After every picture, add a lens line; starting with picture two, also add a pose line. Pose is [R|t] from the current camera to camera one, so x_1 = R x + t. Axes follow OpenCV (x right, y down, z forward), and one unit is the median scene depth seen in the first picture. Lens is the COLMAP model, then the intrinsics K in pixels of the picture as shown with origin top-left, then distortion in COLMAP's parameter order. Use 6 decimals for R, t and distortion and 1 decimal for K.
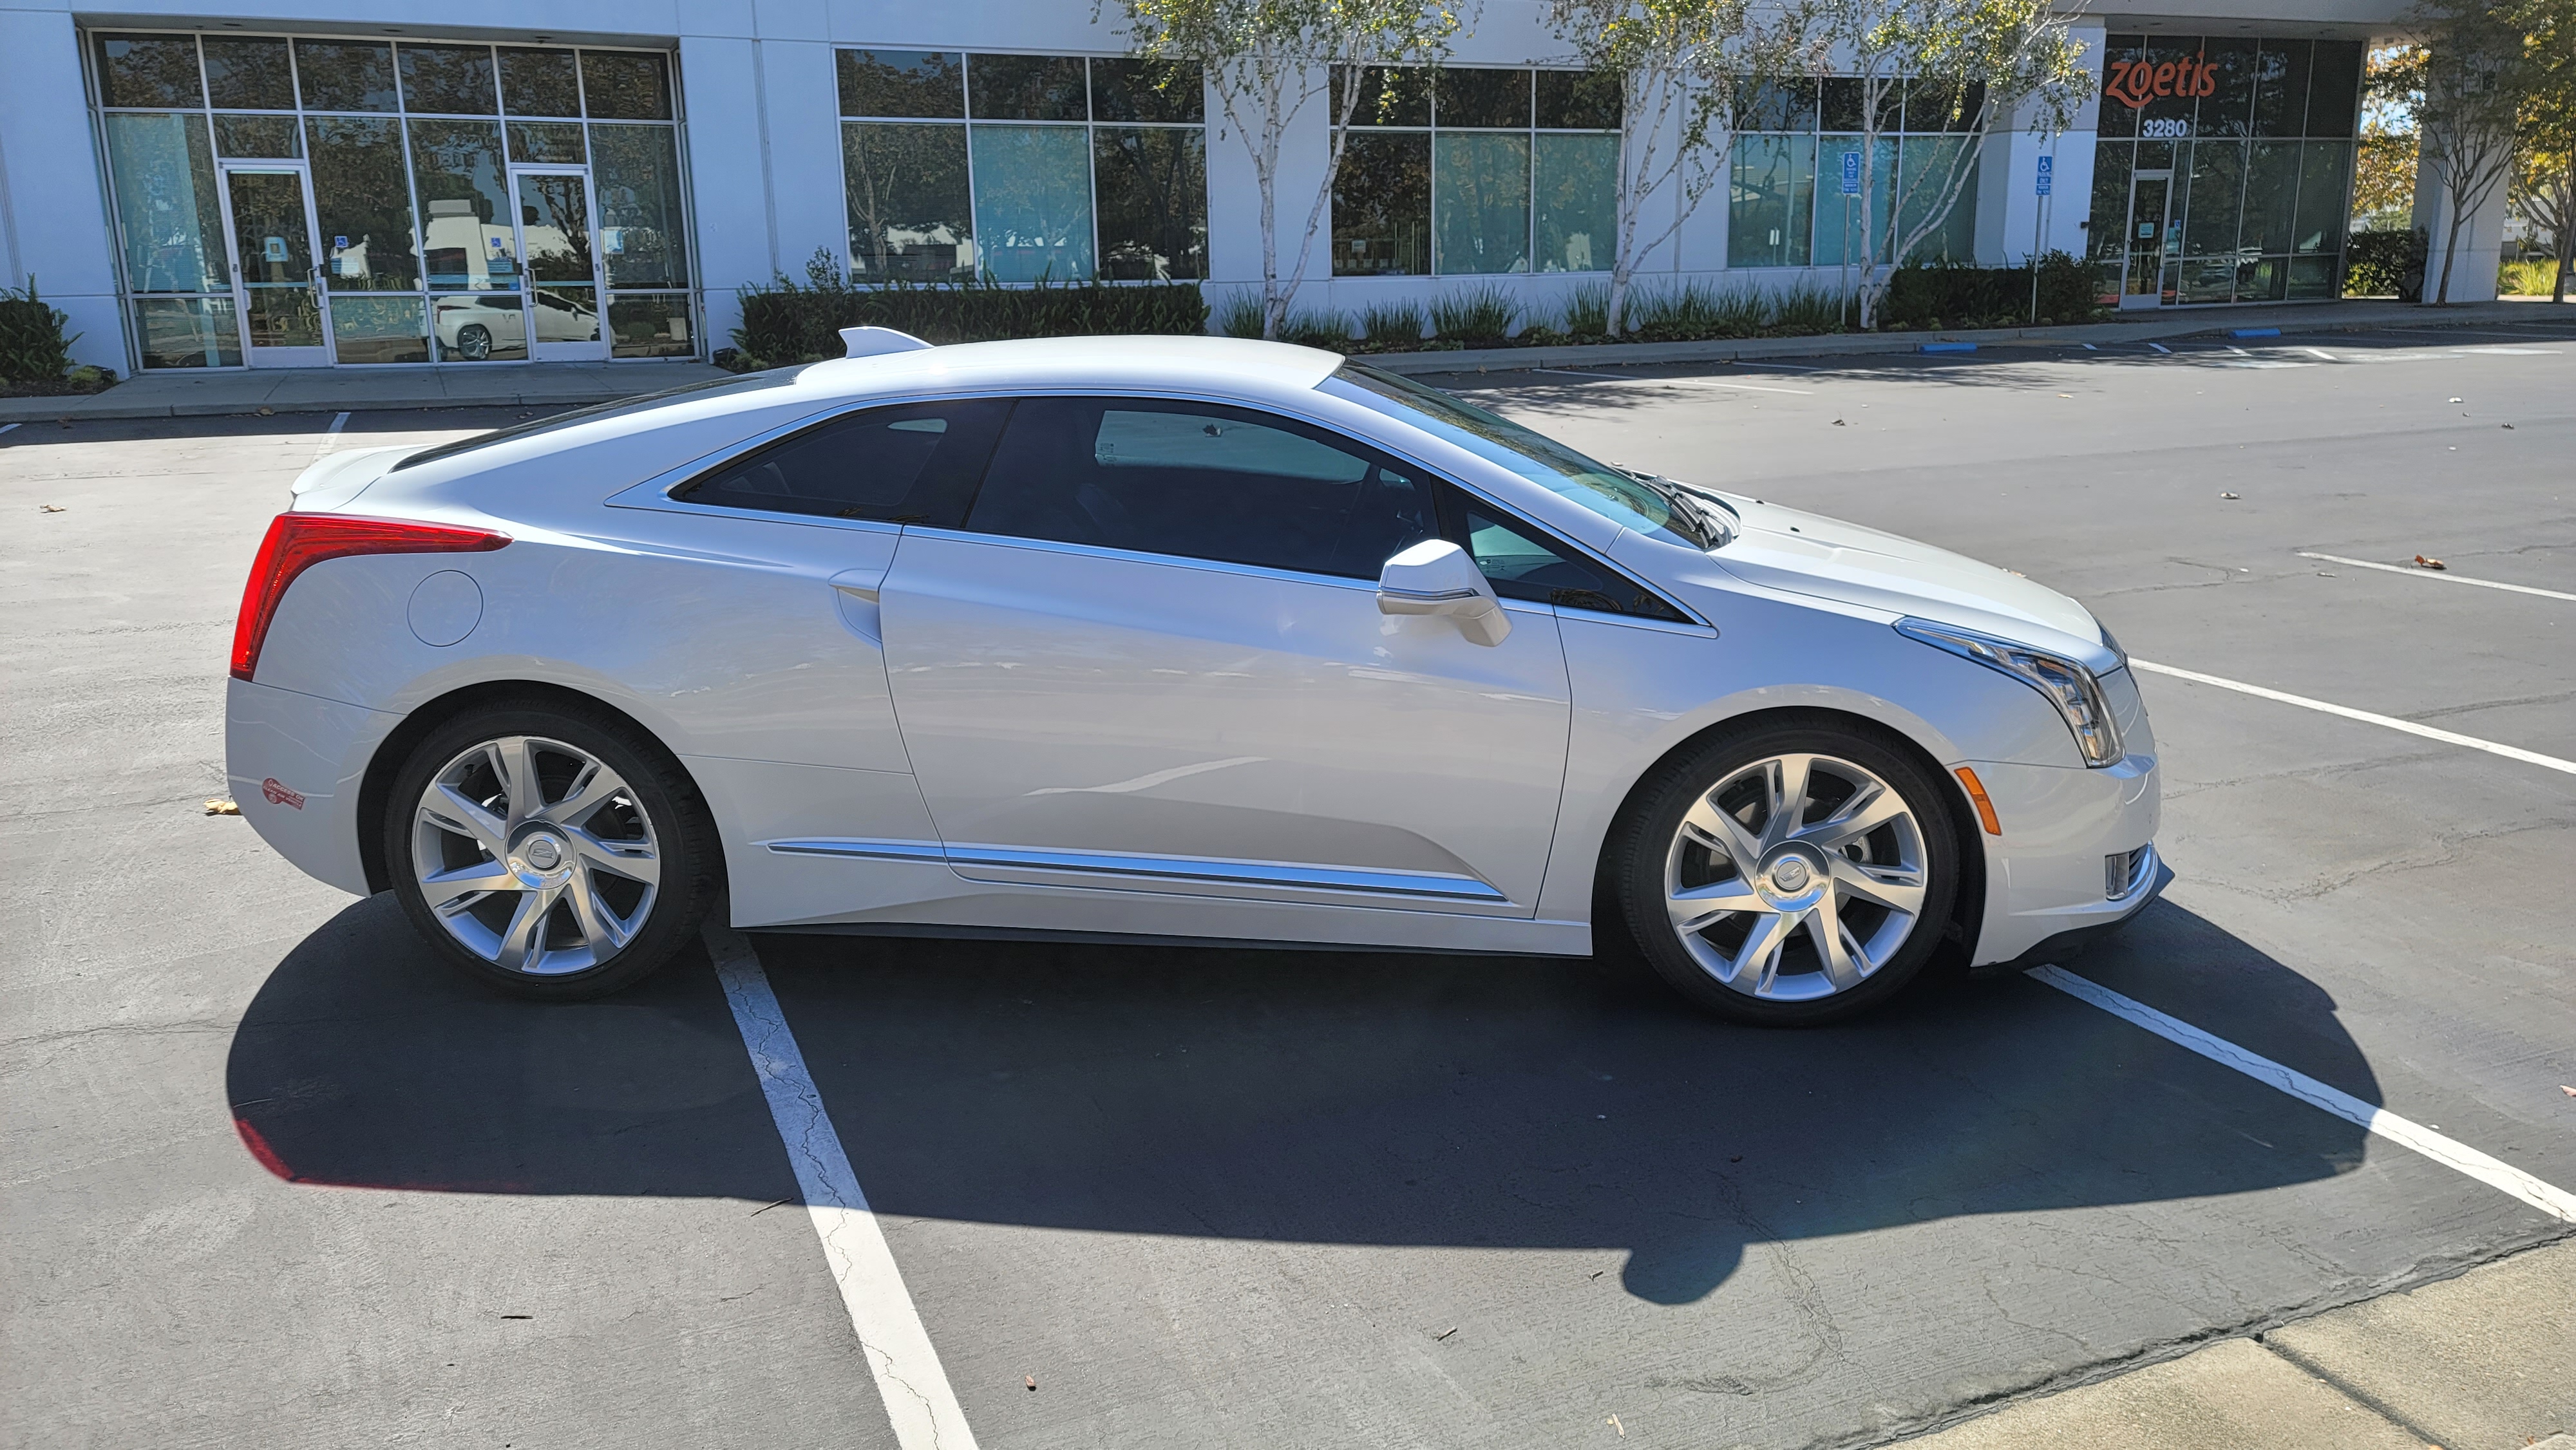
lens RADIAL K [[1860.7, 0, 1288.0], [0, 1860.7, 725.0], [0, 0, 1]] dist [0.060576, -0.039376]
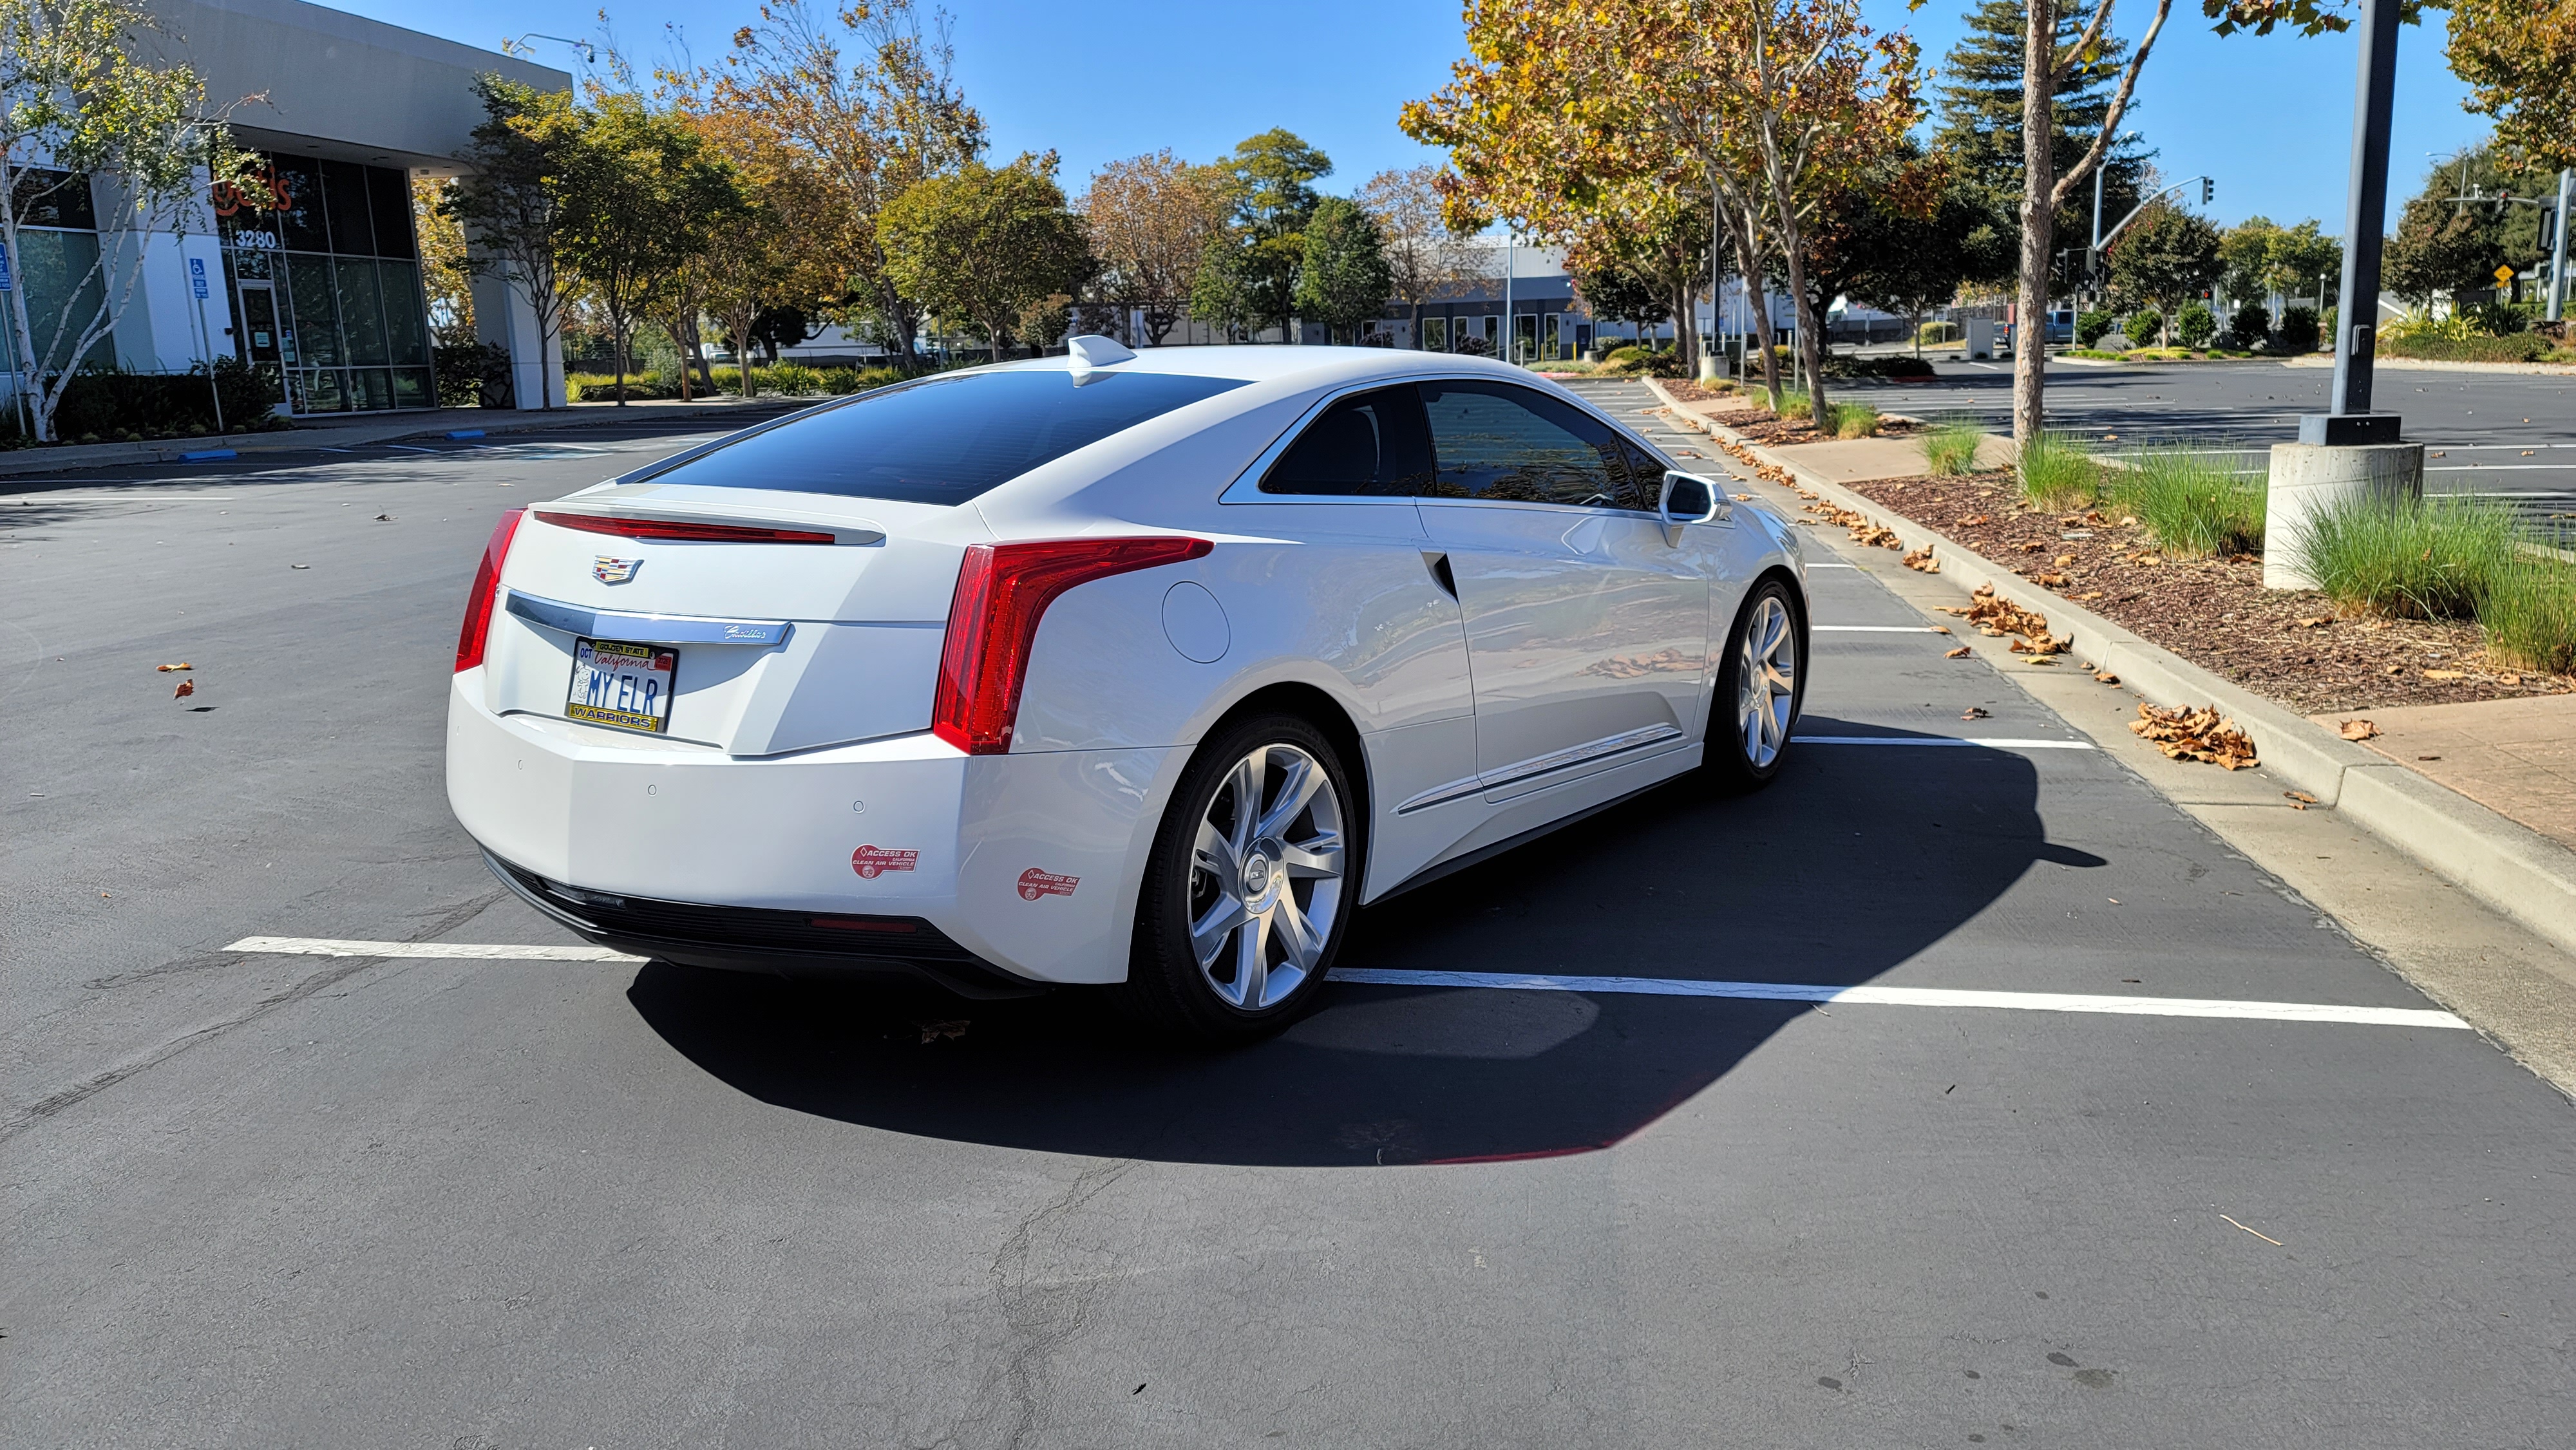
lens RADIAL K [[1860.7, 0, 1288.0], [0, 1860.7, 725.0], [0, 0, 1]] dist [0.060576, -0.039376]
pose [[0.529661, -0.167084, 0.831590, -0.140839], [0.218360, 0.974222, 0.056663, -0.006567], [-0.819621, 0.151574, 0.552492, 0.057025]]
